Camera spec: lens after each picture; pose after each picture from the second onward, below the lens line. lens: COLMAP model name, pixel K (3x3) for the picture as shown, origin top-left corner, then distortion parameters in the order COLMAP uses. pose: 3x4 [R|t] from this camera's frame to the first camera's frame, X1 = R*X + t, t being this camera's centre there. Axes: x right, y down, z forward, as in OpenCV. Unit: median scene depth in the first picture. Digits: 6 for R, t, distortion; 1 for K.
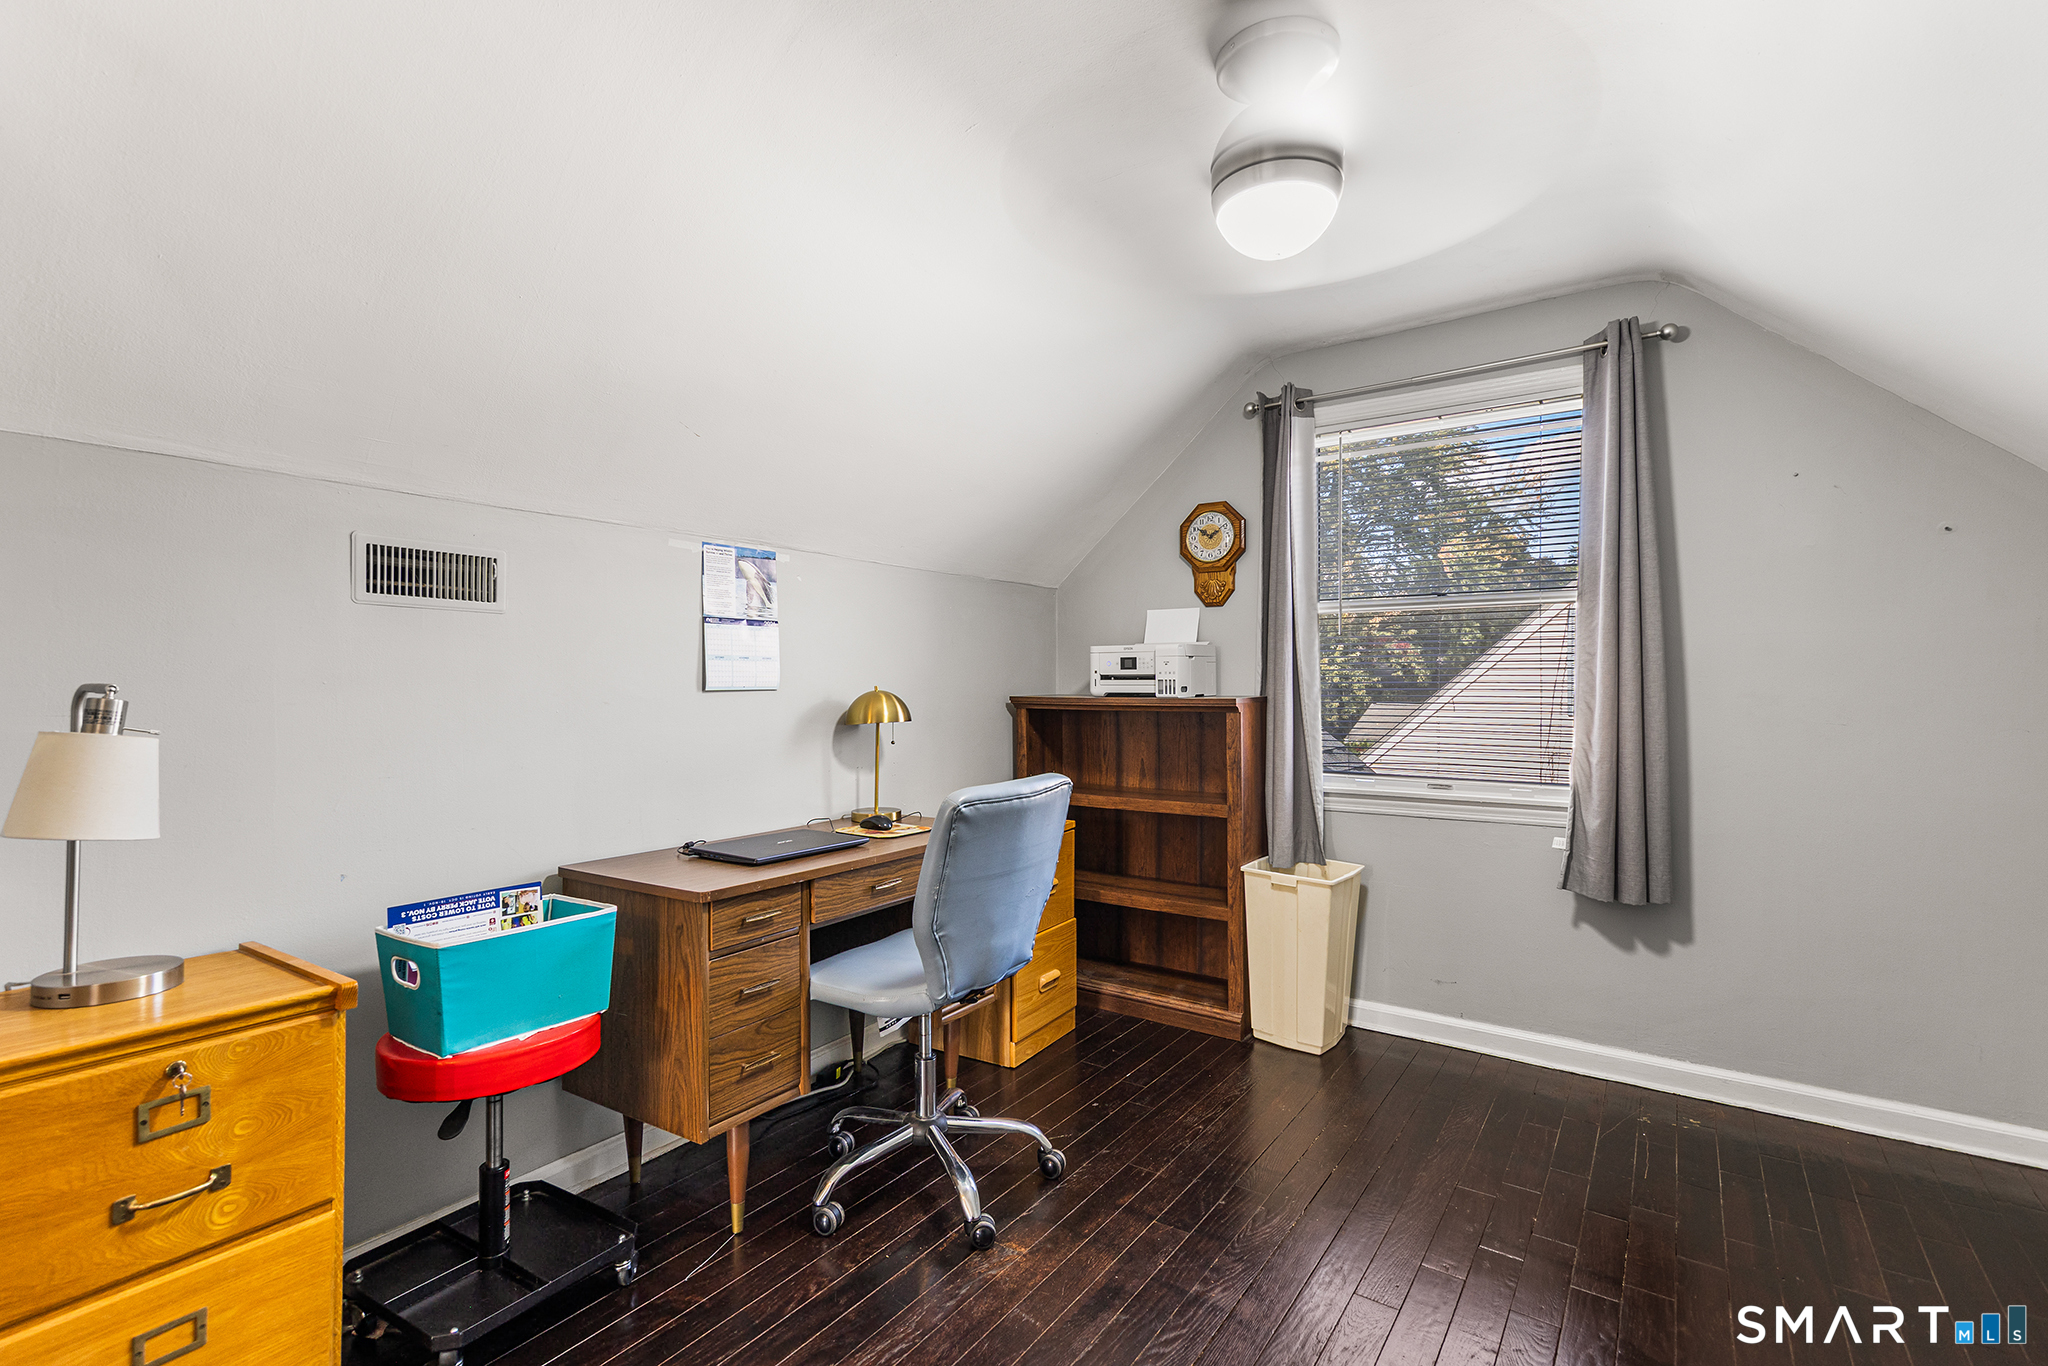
lens RADIAL K [[952.1, 0, 1028.0], [0, 952.1, 675.5], [0, 0, 1]] dist [0.000450, -0.000074]
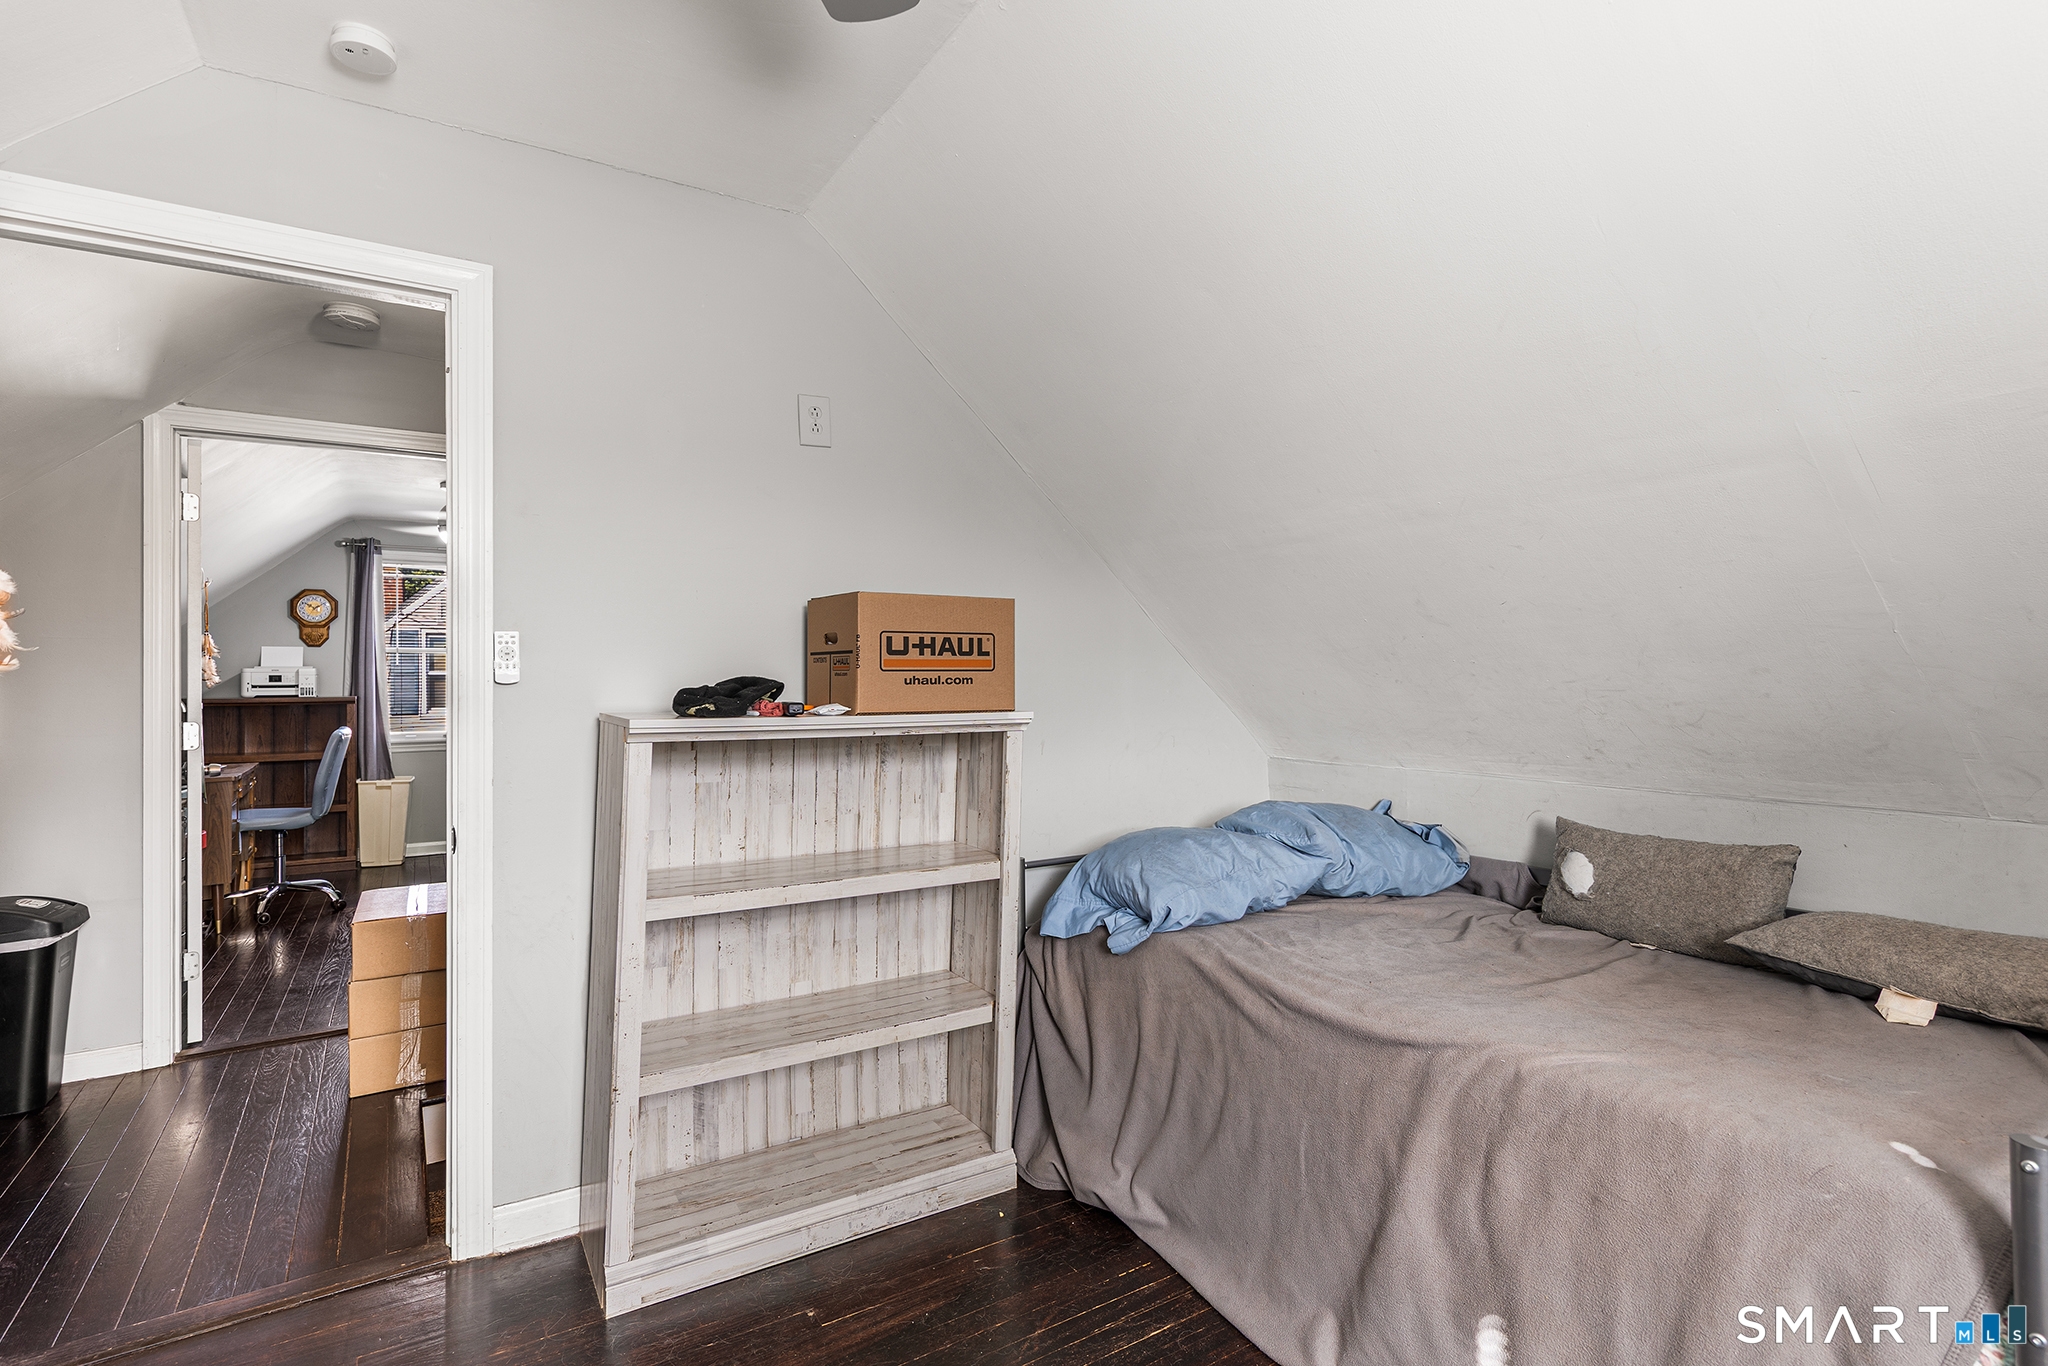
lens RADIAL K [[997.1, 0, 1027.7], [0, 997.1, 682.0], [0, 0, 1]] dist [0.001766, 0.000161]
pose [[0.401330, -0.002702, 0.915930, -1.003065], [0.002766, 0.999995, 0.001738, -0.005668], [-0.915930, 0.001836, 0.401335, -1.003675]]
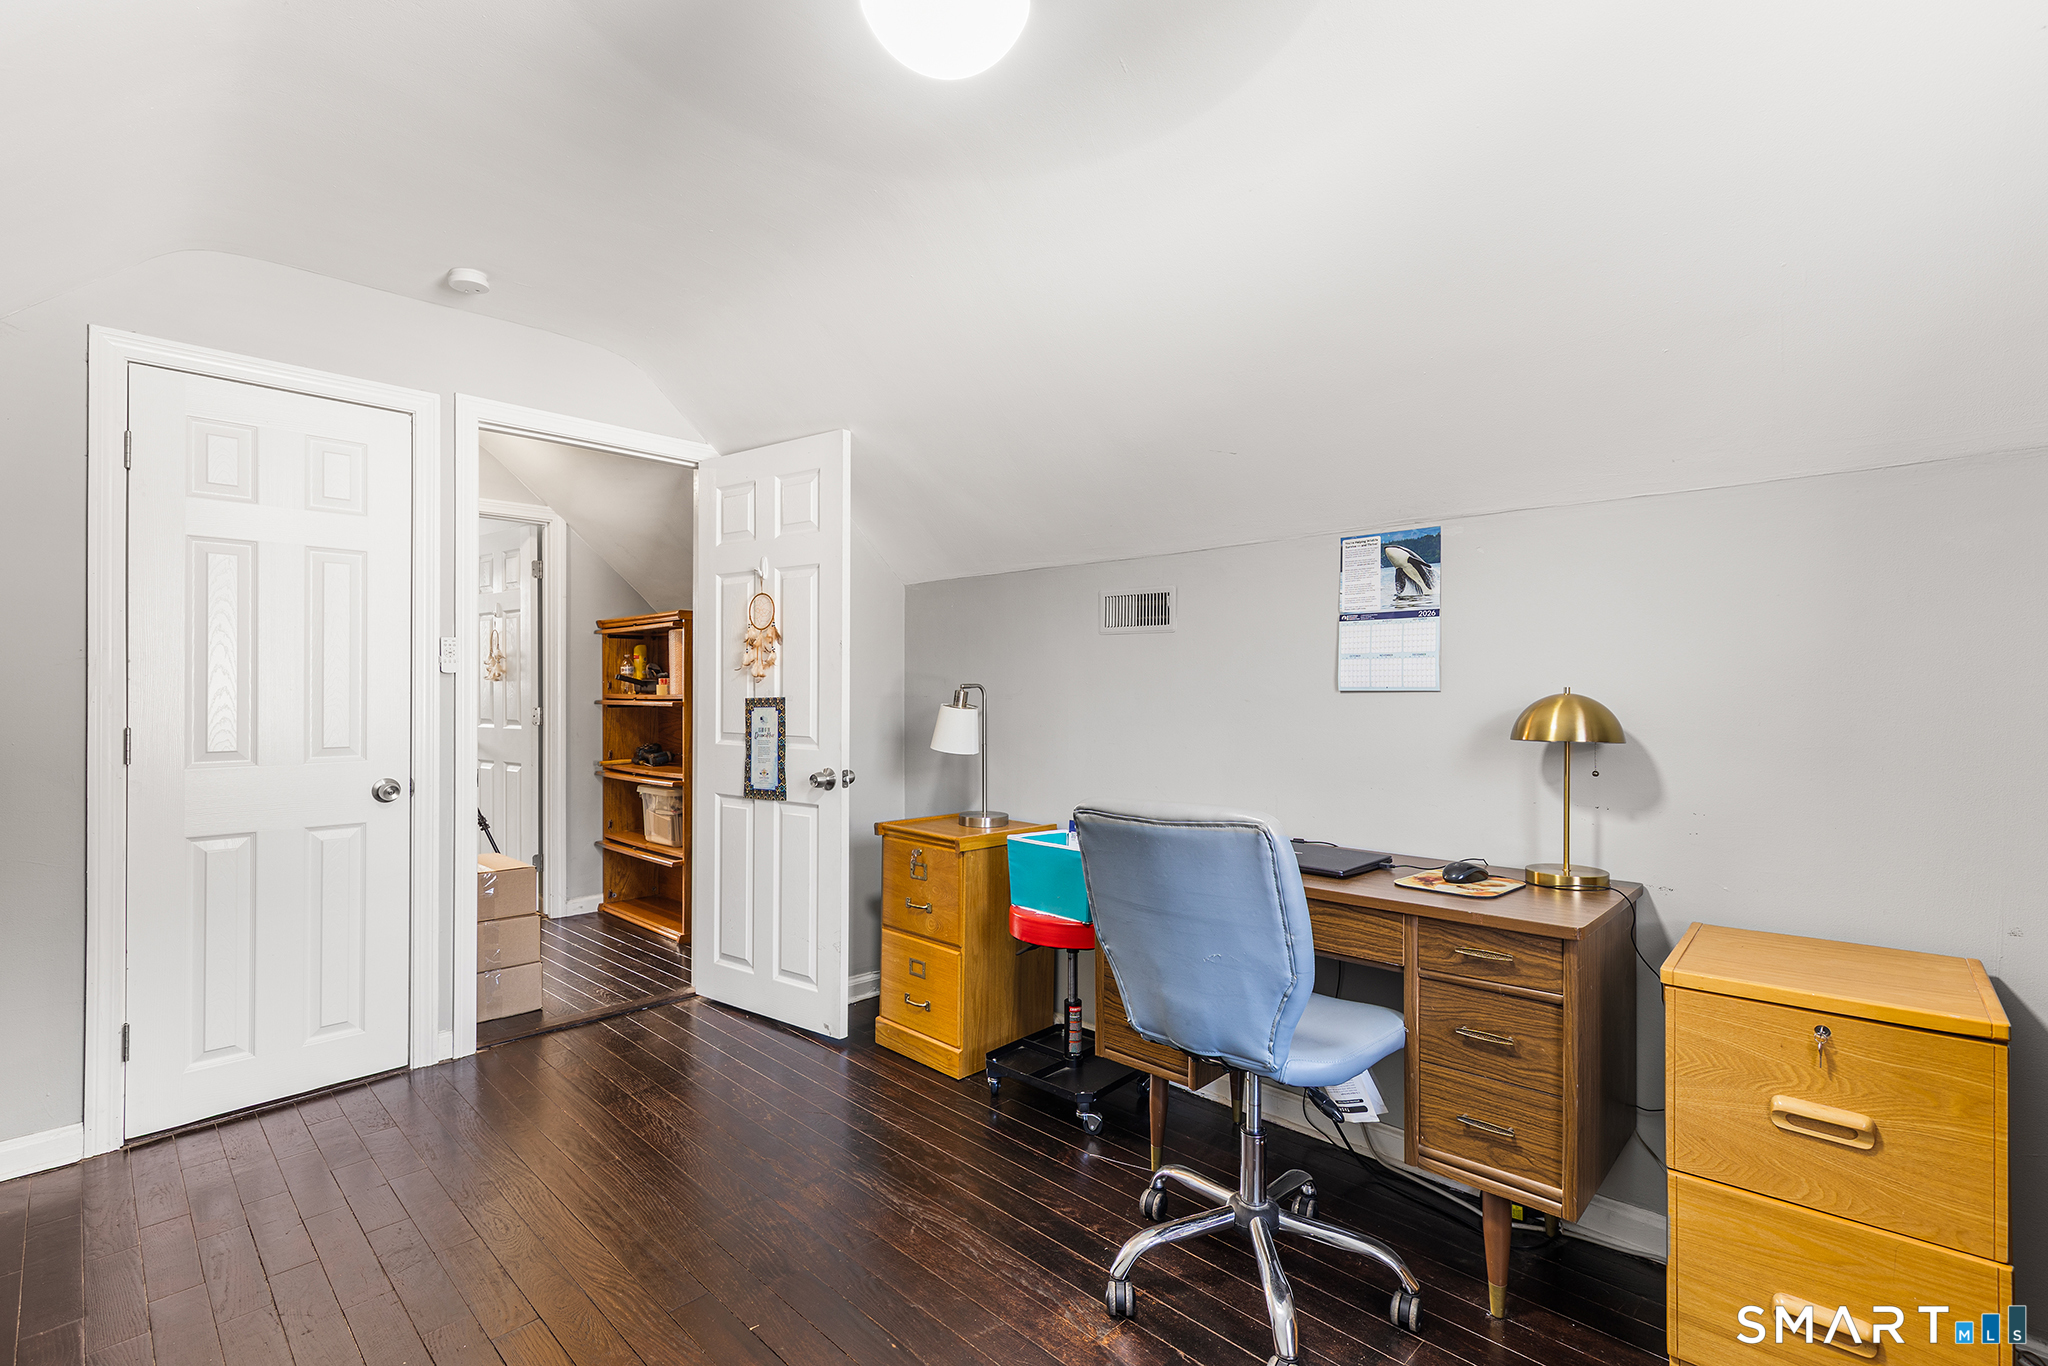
lens RADIAL K [[952.1, 0, 1022.4], [0, 952.1, 684.9], [0, 0, 1]] dist [0.000450, -0.000074]
pose [[-0.187608, -0.004331, -0.982234, 0.913266], [0.004070, 0.999978, -0.005187, 0.017550], [0.982236, -0.004971, -0.187586, 1.169679]]
